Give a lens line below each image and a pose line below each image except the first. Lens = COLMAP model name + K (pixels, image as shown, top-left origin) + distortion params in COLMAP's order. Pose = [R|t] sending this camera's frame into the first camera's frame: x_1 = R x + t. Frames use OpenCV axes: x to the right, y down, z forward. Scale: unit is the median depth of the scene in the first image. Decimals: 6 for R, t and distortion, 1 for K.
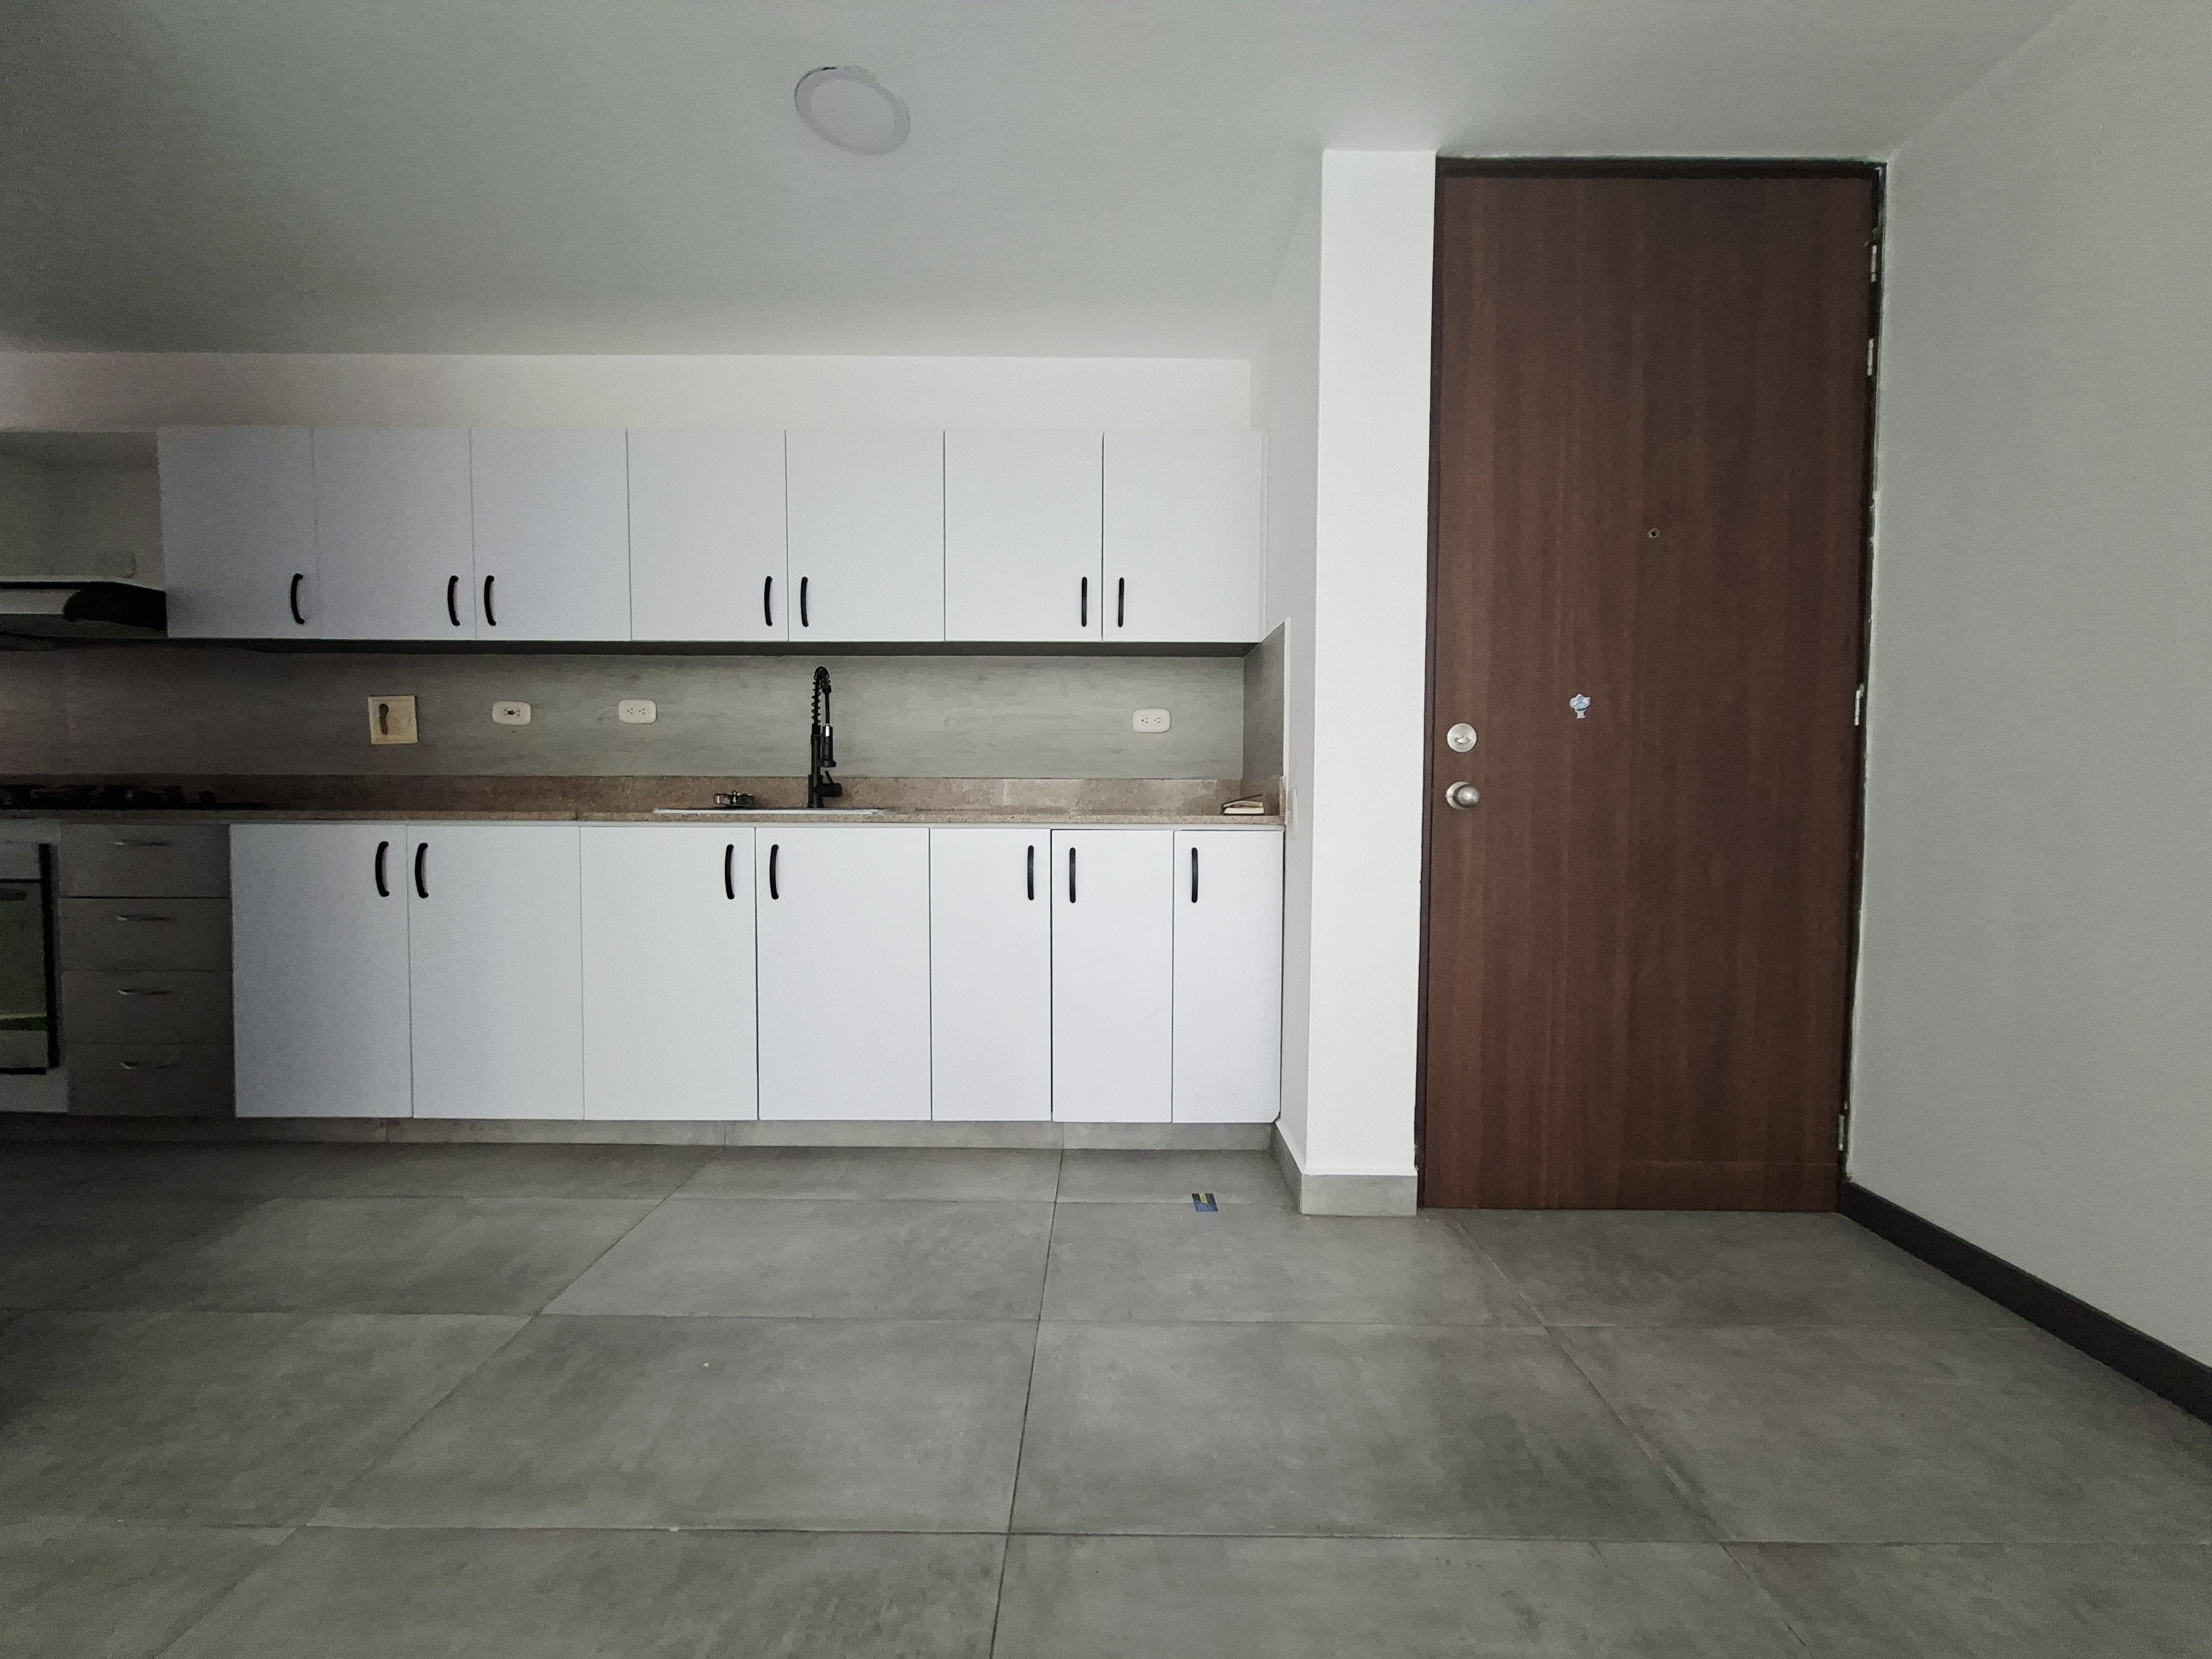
lens RADIAL K [[870.1, 0, 1105.3], [0, 870.1, 837.1], [0, 0, 1]] dist [0.001570, -0.000665]
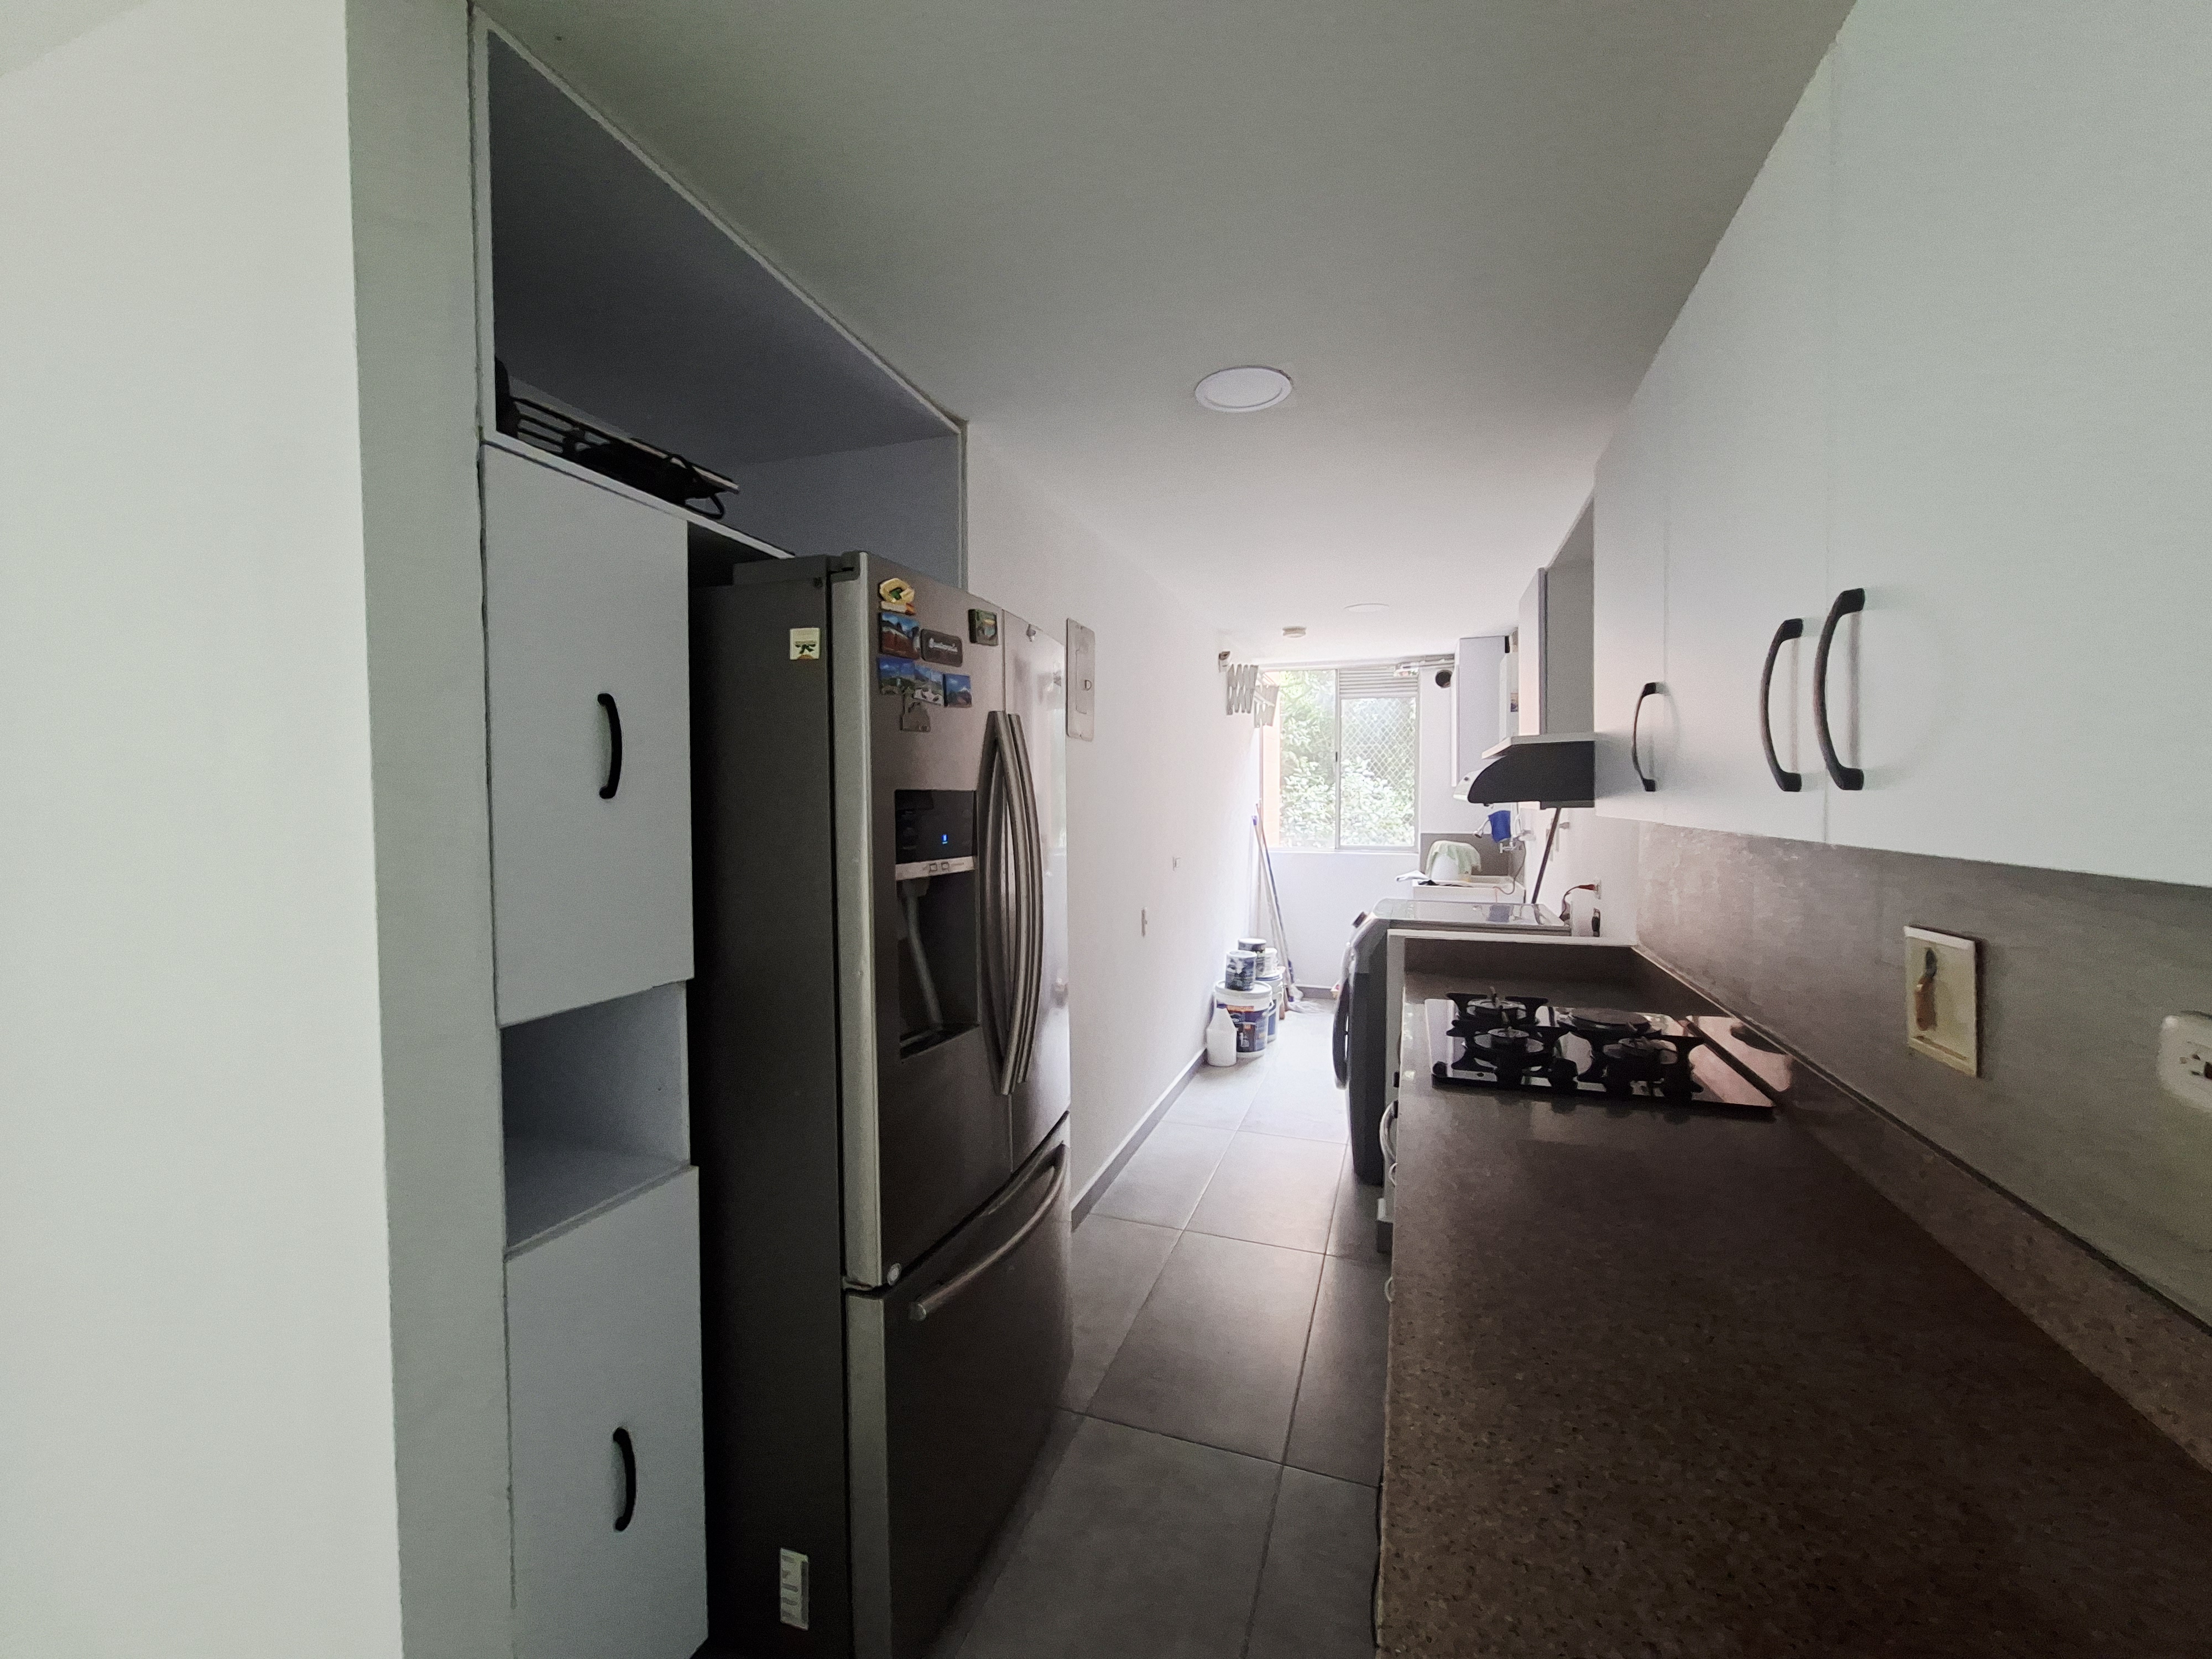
lens RADIAL K [[870.1, 0, 1113.1], [0, 870.1, 830.9], [0, 0, 1]] dist [0.001570, -0.000665]
pose [[-0.325643, 0.031906, -0.944954, -0.357399], [-0.038563, 0.998151, 0.046991, -0.209111], [0.944706, 0.051743, -0.323811, 0.786083]]
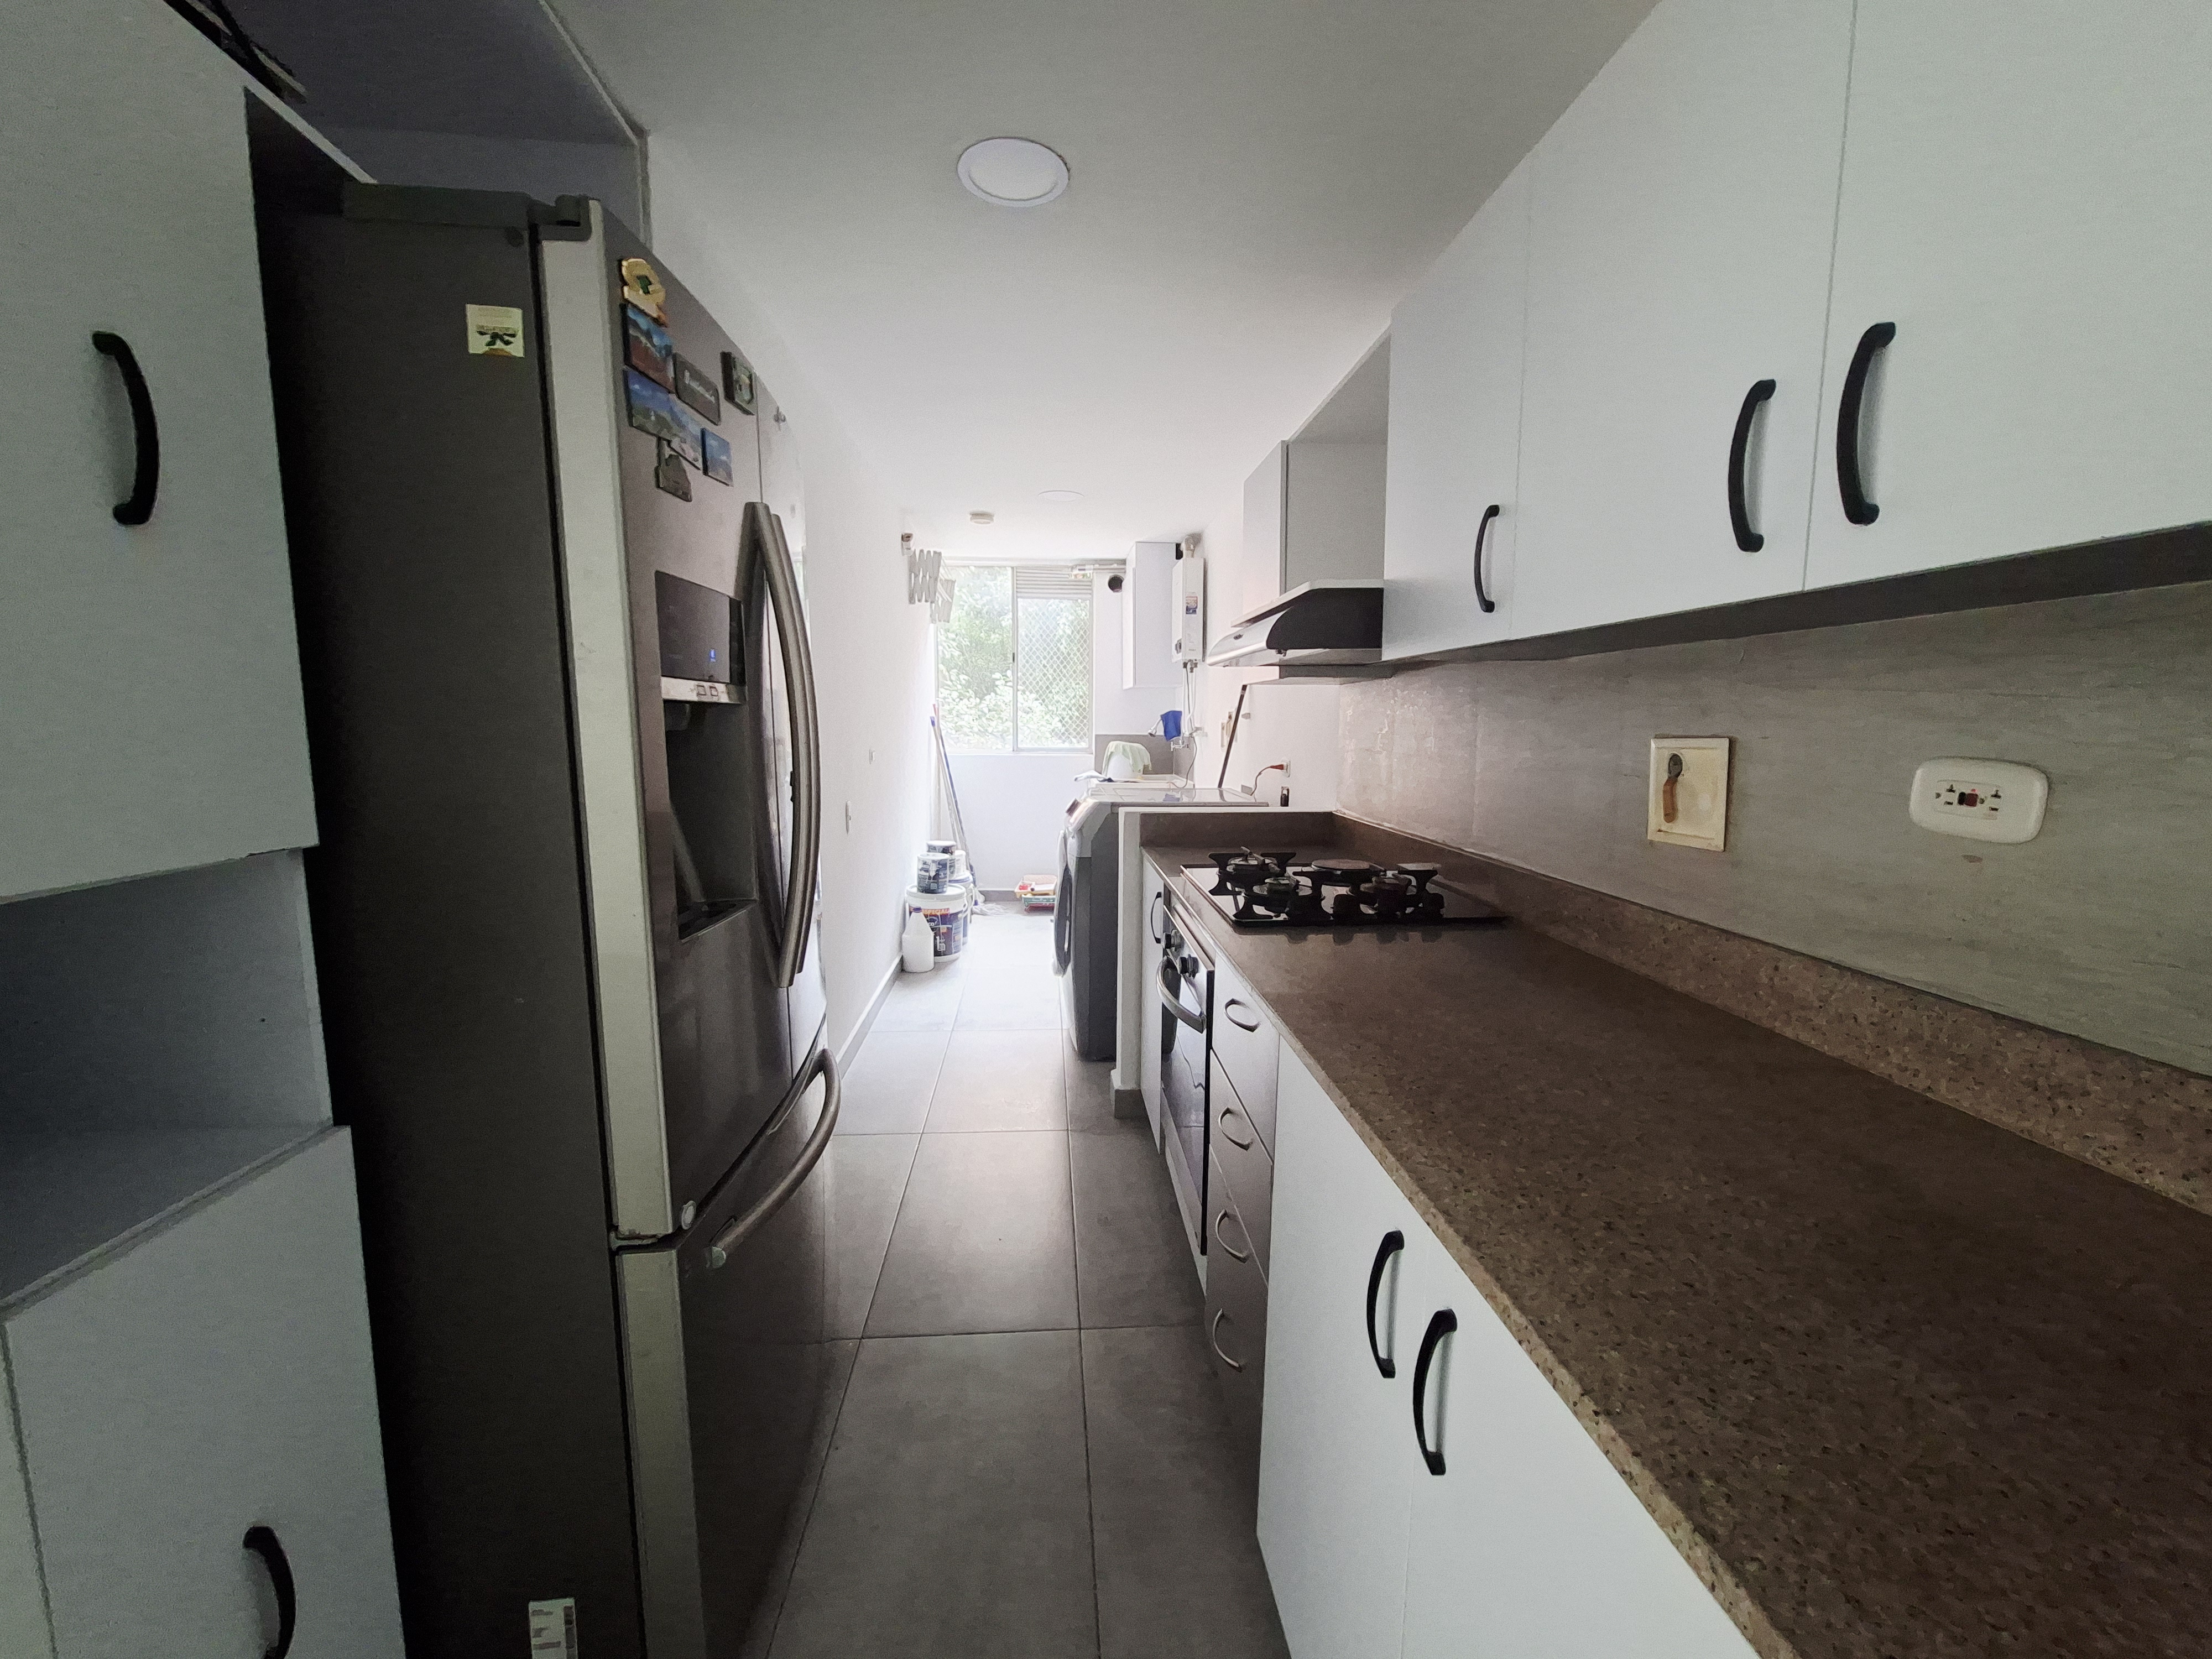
lens RADIAL K [[870.1, 0, 1112.9], [0, 870.1, 827.0], [0, 0, 1]] dist [0.001570, -0.000665]
pose [[0.079896, 0.116975, -0.989916, -0.402509], [-0.047876, 0.992395, 0.113404, -0.153234], [0.995653, 0.038333, 0.084889, 0.674877]]
